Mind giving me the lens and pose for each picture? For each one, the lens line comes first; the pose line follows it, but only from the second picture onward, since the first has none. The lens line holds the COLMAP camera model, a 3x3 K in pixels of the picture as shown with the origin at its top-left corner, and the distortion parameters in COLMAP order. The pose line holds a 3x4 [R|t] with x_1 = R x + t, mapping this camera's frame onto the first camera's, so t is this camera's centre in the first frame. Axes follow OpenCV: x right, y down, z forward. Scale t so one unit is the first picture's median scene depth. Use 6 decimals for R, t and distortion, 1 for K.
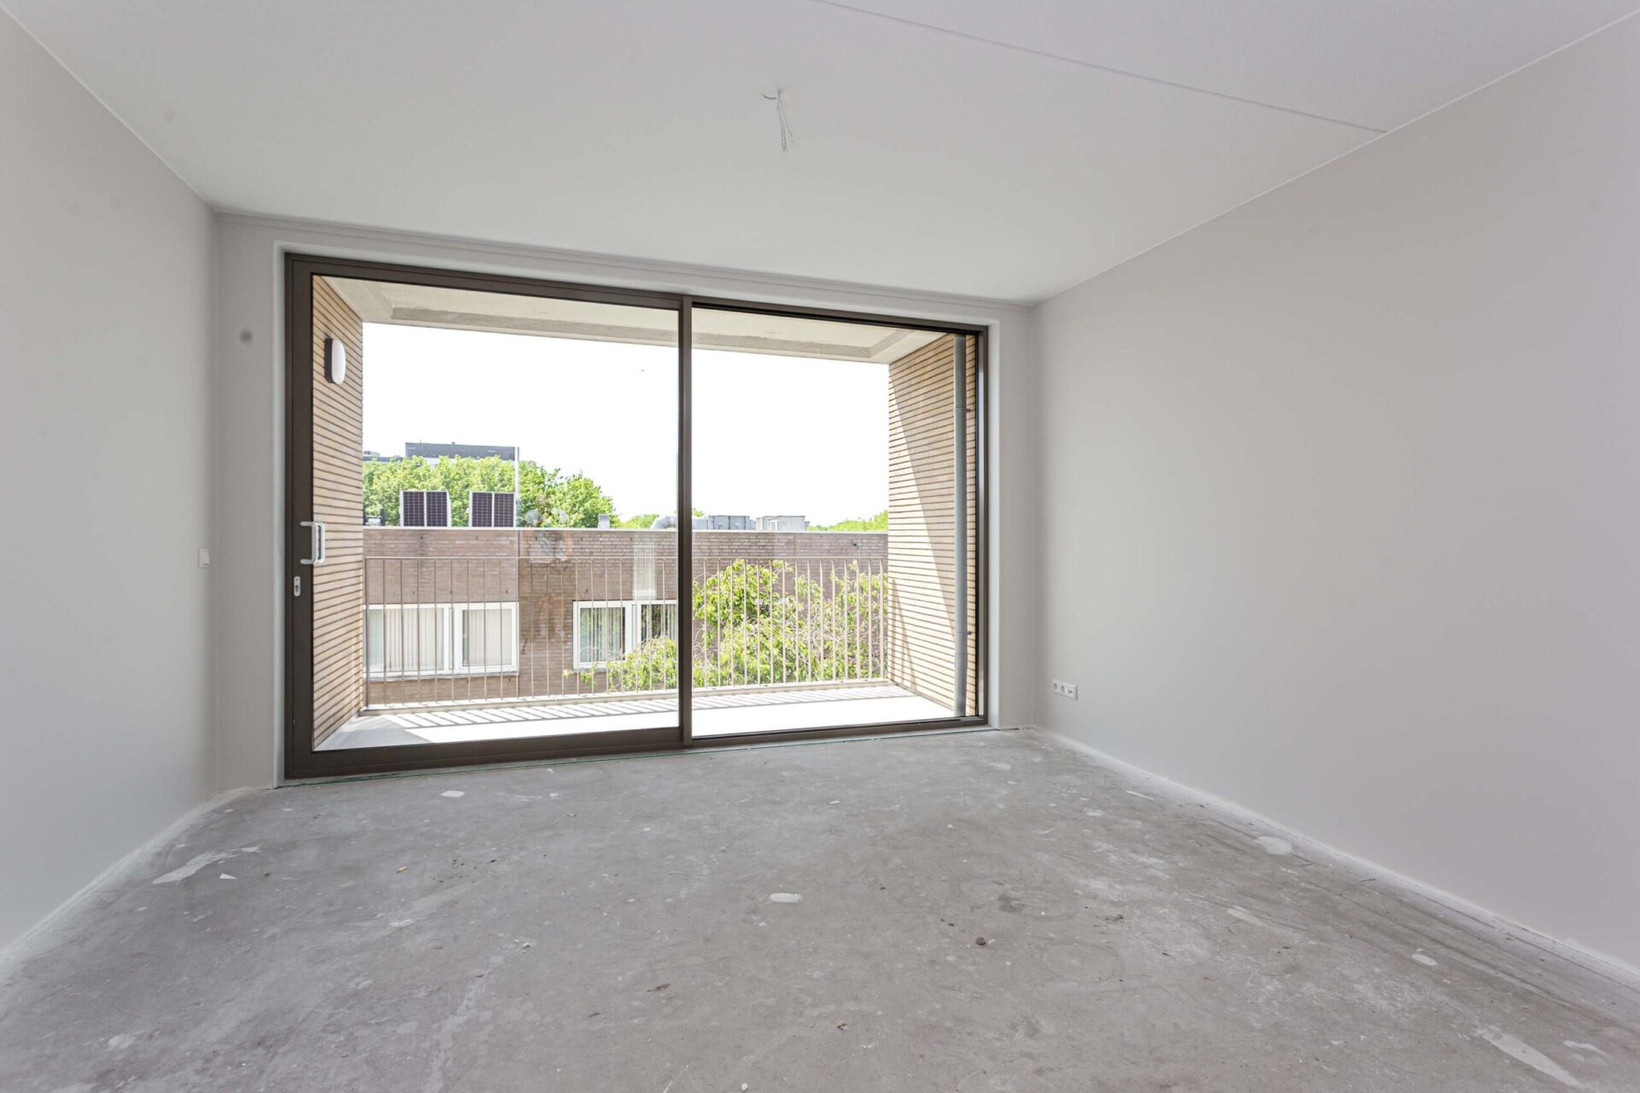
lens RADIAL K [[777.4, 0, 815.9], [0, 777.4, 547.9], [0, 0, 1]] dist [-0.001388, 0.000956]
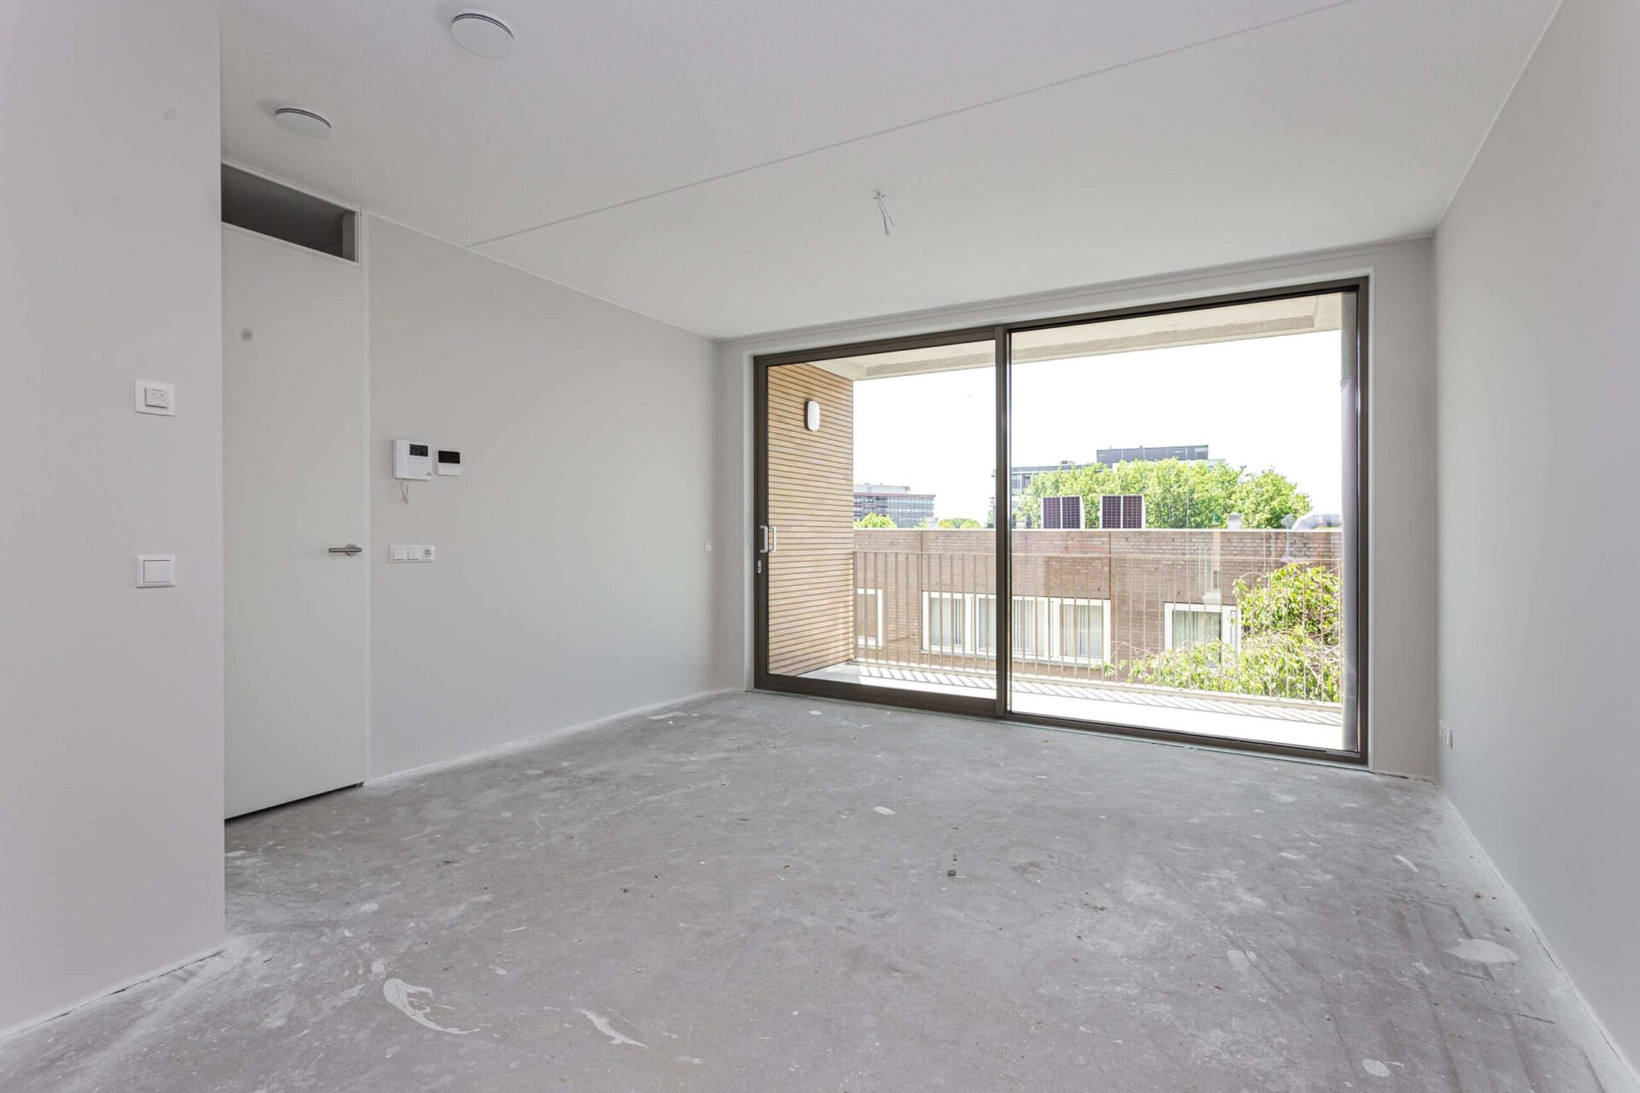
lens RADIAL K [[777.4, 0, 815.9], [0, 777.4, 547.9], [0, 0, 1]] dist [-0.001388, 0.000956]
pose [[0.667646, 0.010697, -0.744402, 0.577639], [-0.012424, 0.999918, 0.003226, 0.004727], [0.744375, 0.007095, 0.667724, 0.028866]]
